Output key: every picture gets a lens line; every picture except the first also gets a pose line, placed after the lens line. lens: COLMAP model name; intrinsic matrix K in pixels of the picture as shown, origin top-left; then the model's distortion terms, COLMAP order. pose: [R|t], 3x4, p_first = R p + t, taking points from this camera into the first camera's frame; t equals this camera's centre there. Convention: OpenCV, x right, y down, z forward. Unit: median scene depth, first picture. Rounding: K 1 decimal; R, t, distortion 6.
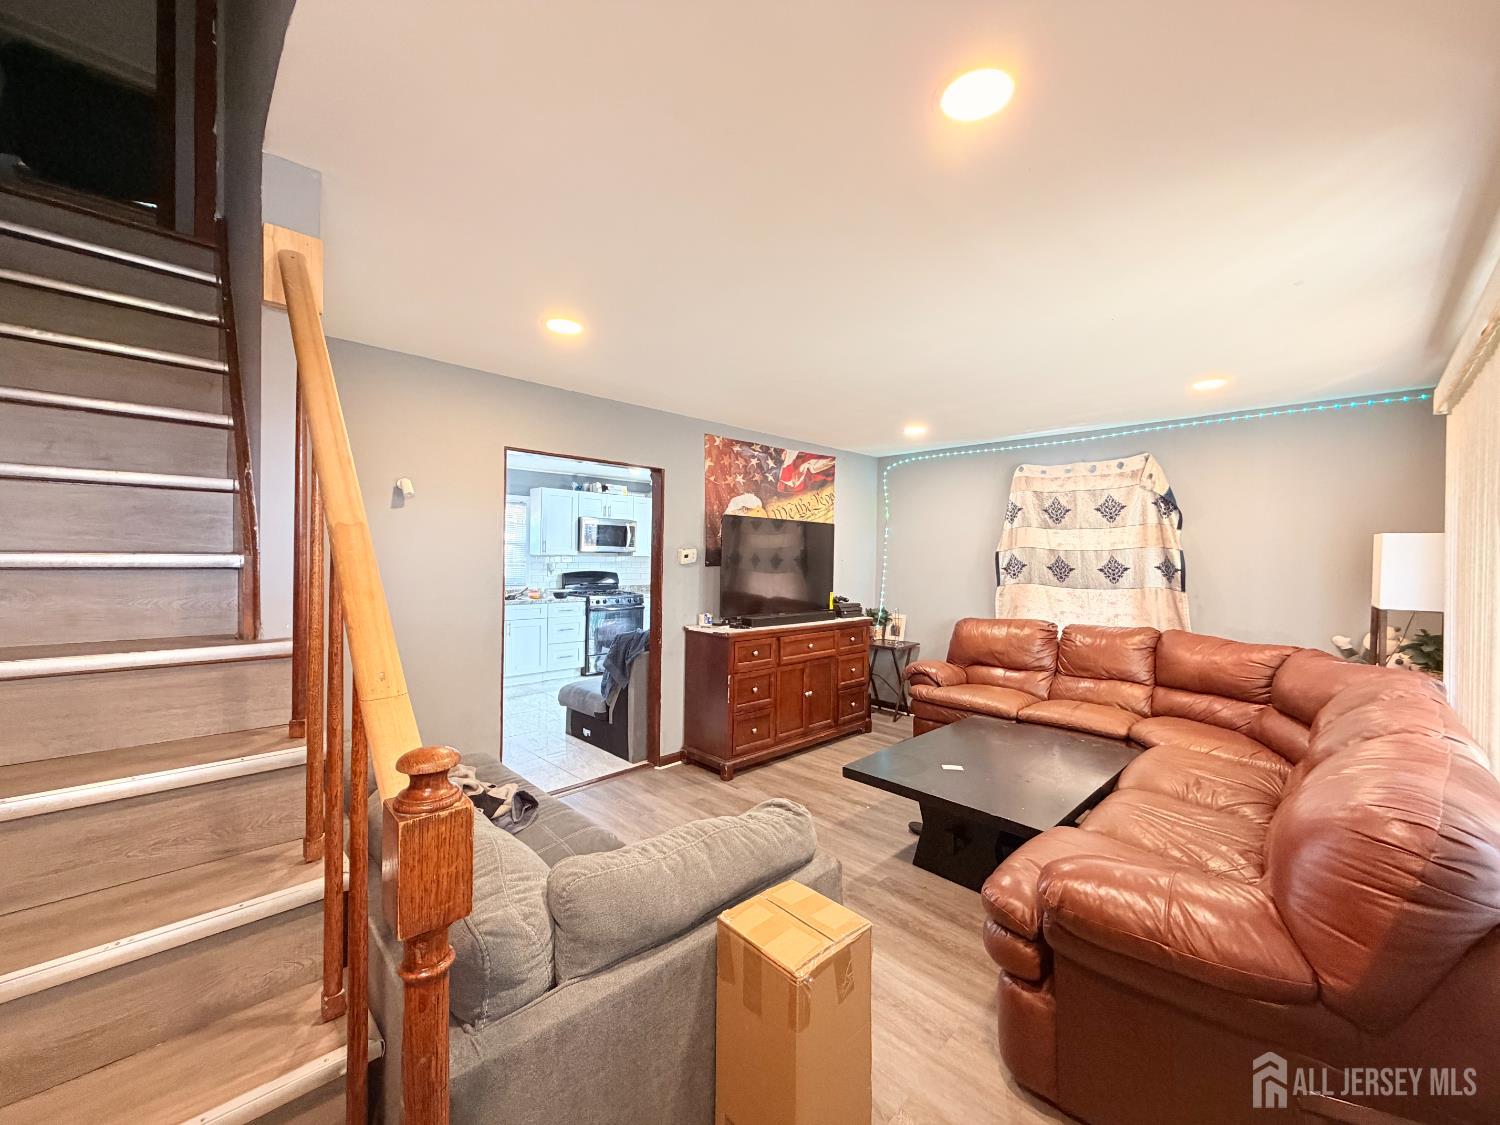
lens RADIAL K [[596.3, 0, 753.2], [0, 596.3, 566.3], [0, 0, 1]] dist [-0.000588, 0.000328]
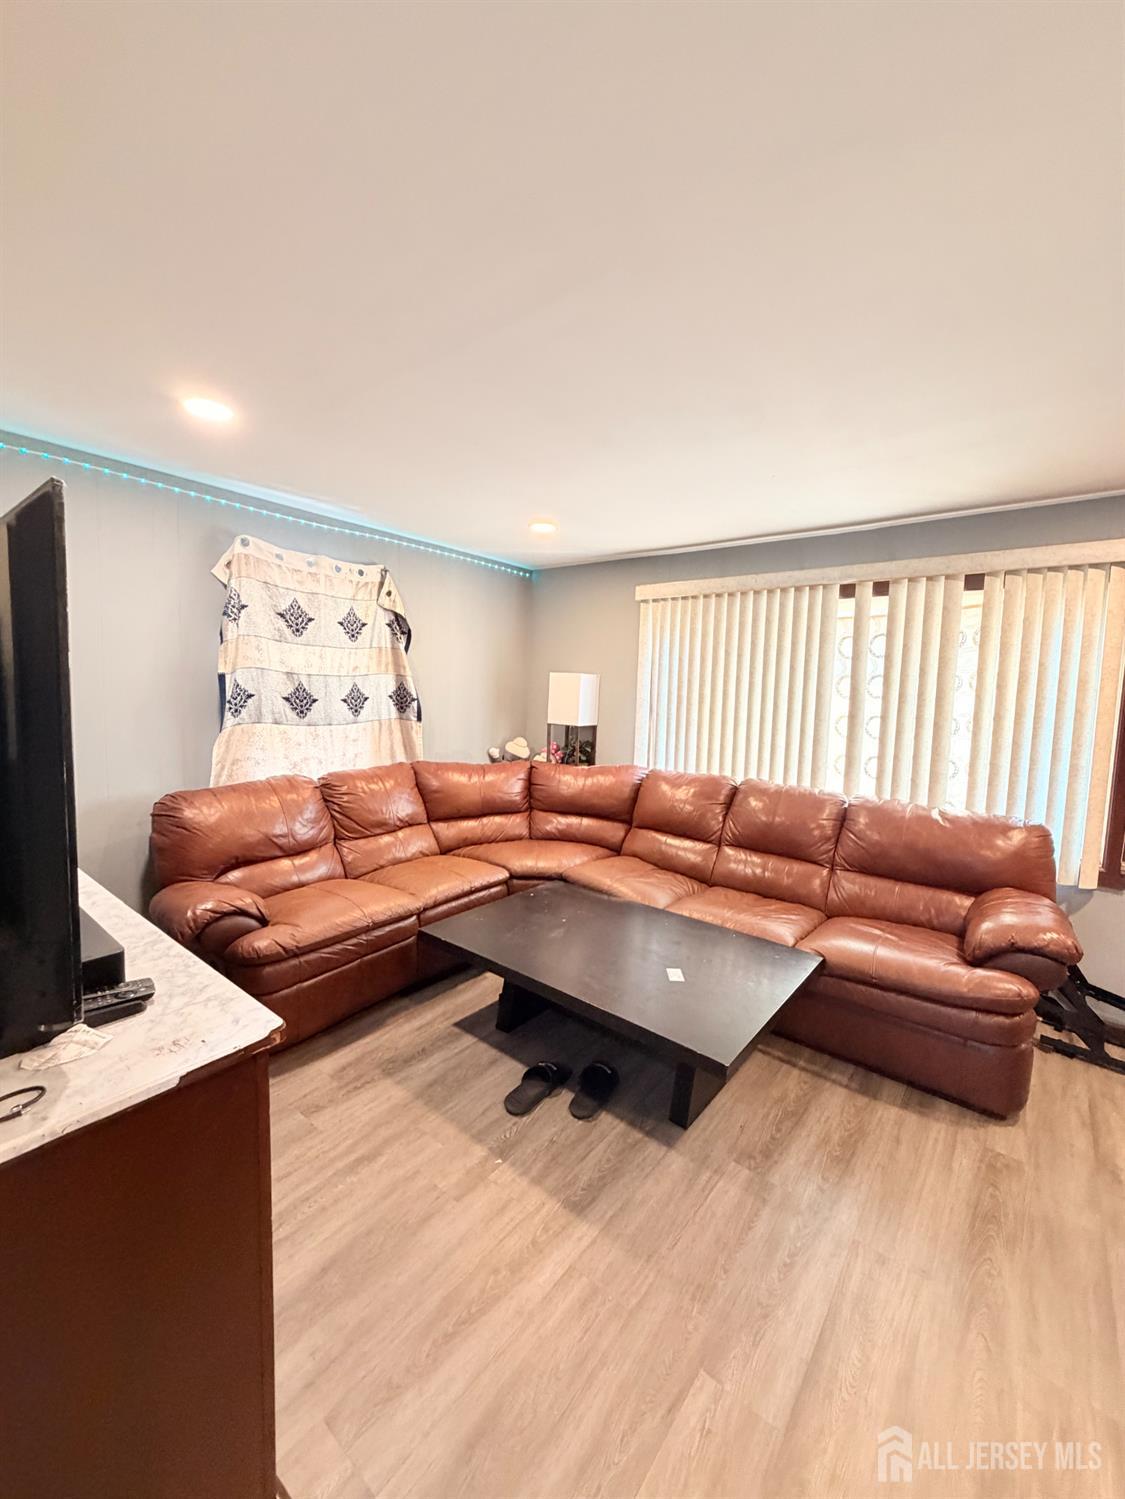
lens RADIAL K [[595.9, 0, 561.4], [0, 595.9, 744.1], [0, 0, 1]] dist [-0.000588, 0.000328]
pose [[-0.101808, -0.107004, 0.989032, -0.243157], [-0.013490, 0.994255, 0.106180, -0.024462], [-0.994713, -0.002532, -0.102667, 0.788852]]
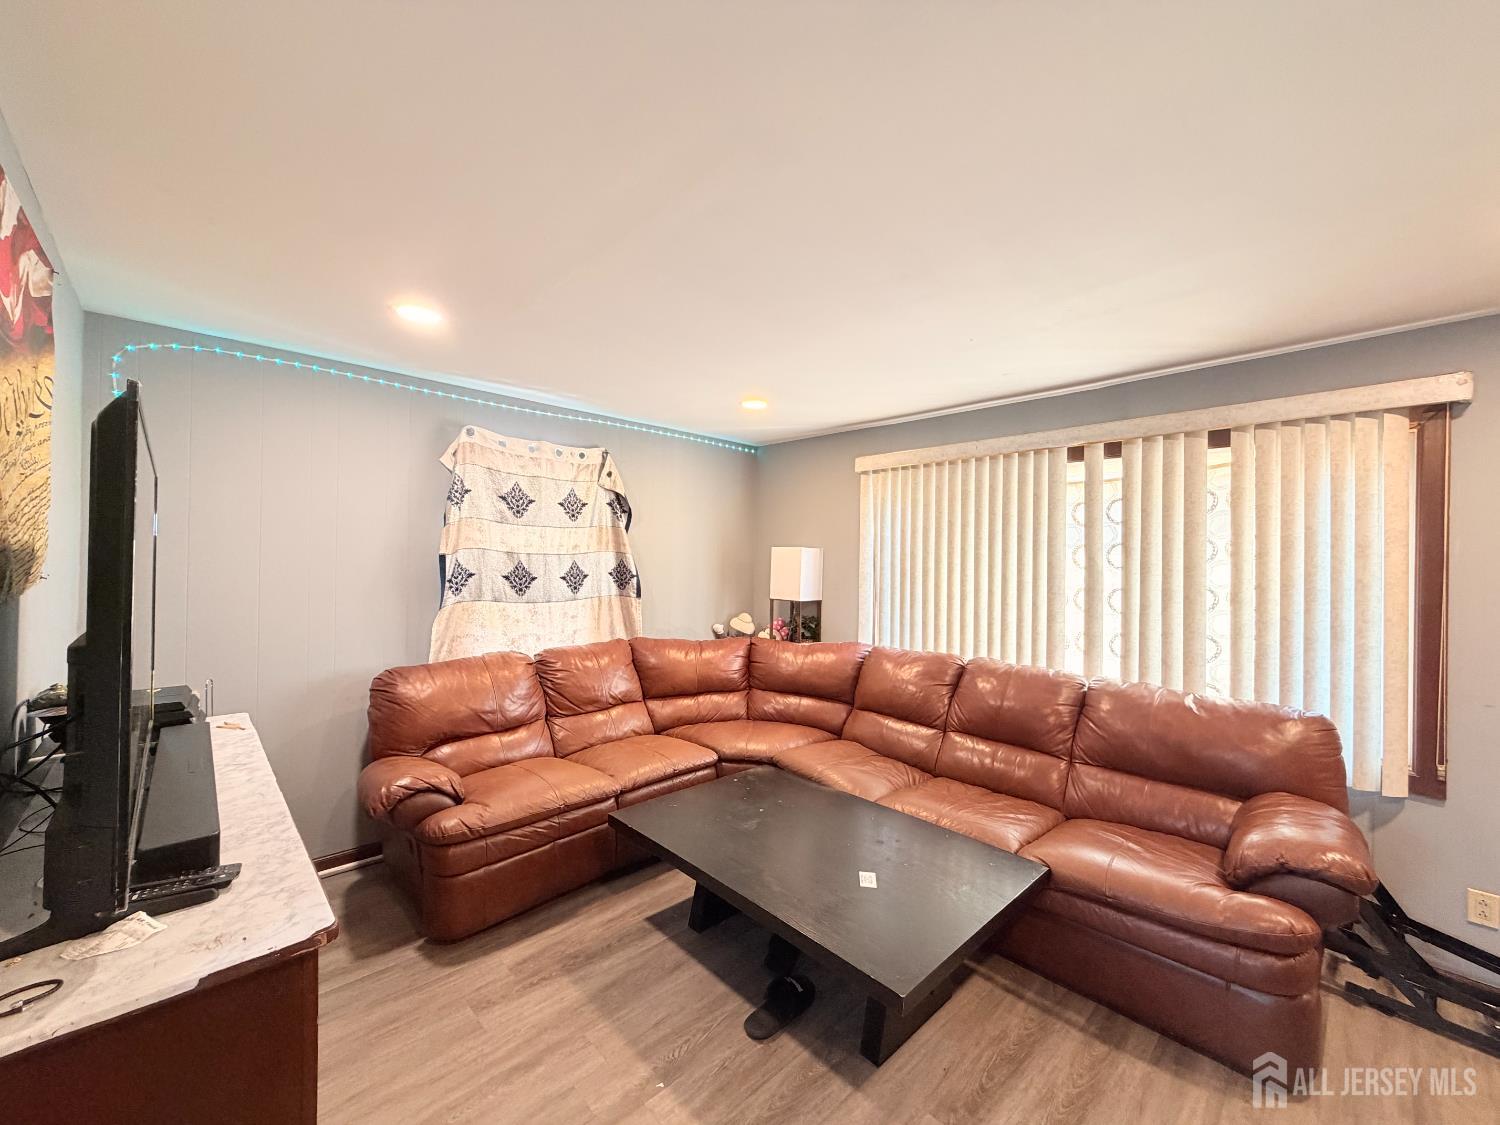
lens RADIAL K [[596.3, 0, 743.4], [0, 596.3, 562.5], [0, 0, 1]] dist [-0.000588, 0.000328]
pose [[0.034990, -0.013696, 0.999294, -0.228576], [0.003655, 0.999901, 0.013576, -0.025705], [-0.999381, 0.003177, 0.035036, 0.720367]]
